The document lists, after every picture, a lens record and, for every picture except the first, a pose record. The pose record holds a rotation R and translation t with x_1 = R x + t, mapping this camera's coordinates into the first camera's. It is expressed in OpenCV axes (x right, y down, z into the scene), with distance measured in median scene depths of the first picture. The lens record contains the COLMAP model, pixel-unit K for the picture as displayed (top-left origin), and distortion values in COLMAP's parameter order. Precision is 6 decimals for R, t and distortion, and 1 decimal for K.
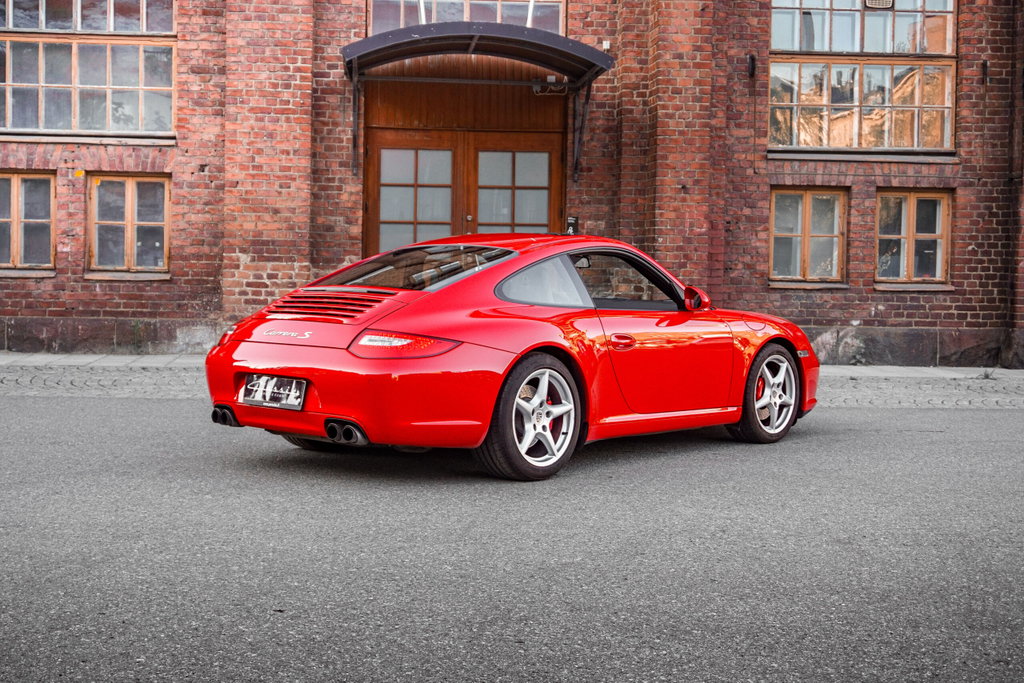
lens RADIAL K [[1241.0, 0, 490.5], [0, 1241.0, 339.5], [0, 0, 1]] dist [-0.004475, -0.020179]
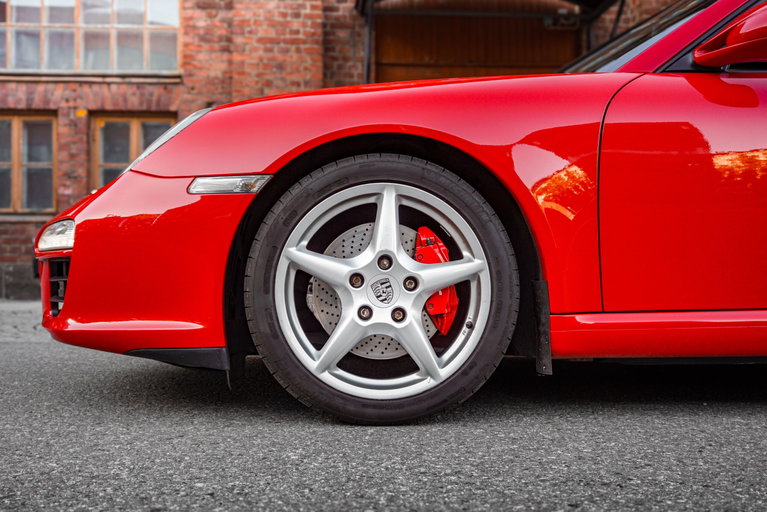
lens RADIAL K [[813.1, 0, 397.2], [0, 813.1, 258.2], [0, 0, 1]] dist [0.002007, -0.002046]
pose [[0.999763, -0.020887, -0.006180, -0.084304], [0.020481, 0.998010, -0.059630, 0.021078], [0.007413, 0.059489, 0.998201, 0.375382]]
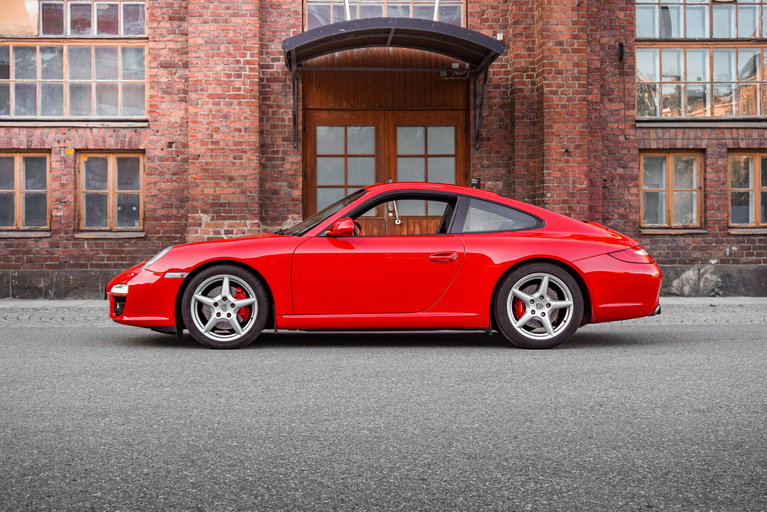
lens RADIAL K [[1021.8, 0, 395.6], [0, 1021.8, 255.0], [0, 0, 1]] dist [-0.003752, -0.037790]
pose [[0.999637, -0.020667, -0.017298, 0.003948], [0.019952, 0.998980, -0.040506, 0.014857], [0.018118, 0.040146, 0.999030, 0.006609]]
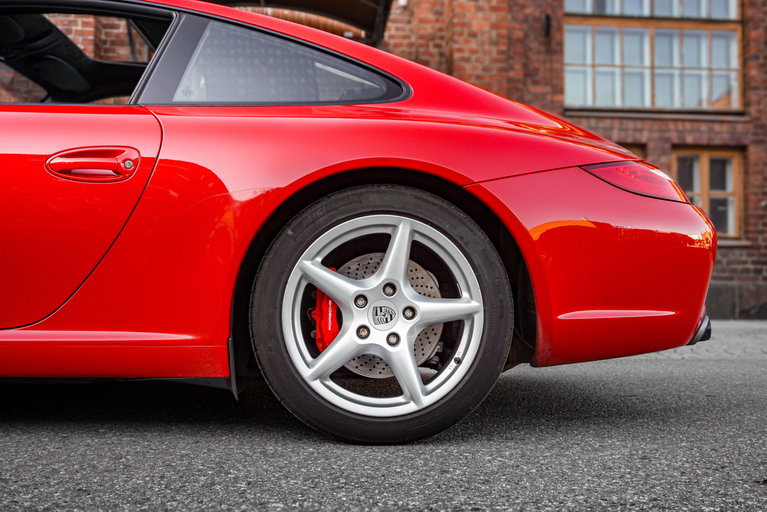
lens RADIAL K [[813.1, 0, 397.2], [0, 813.1, 258.2], [0, 0, 1]] dist [0.002007, -0.002046]
pose [[0.999118, -0.007386, 0.041342, 0.061163], [0.010681, 0.996733, -0.080054, 0.022390], [-0.040615, 0.080425, 0.995933, 0.368705]]
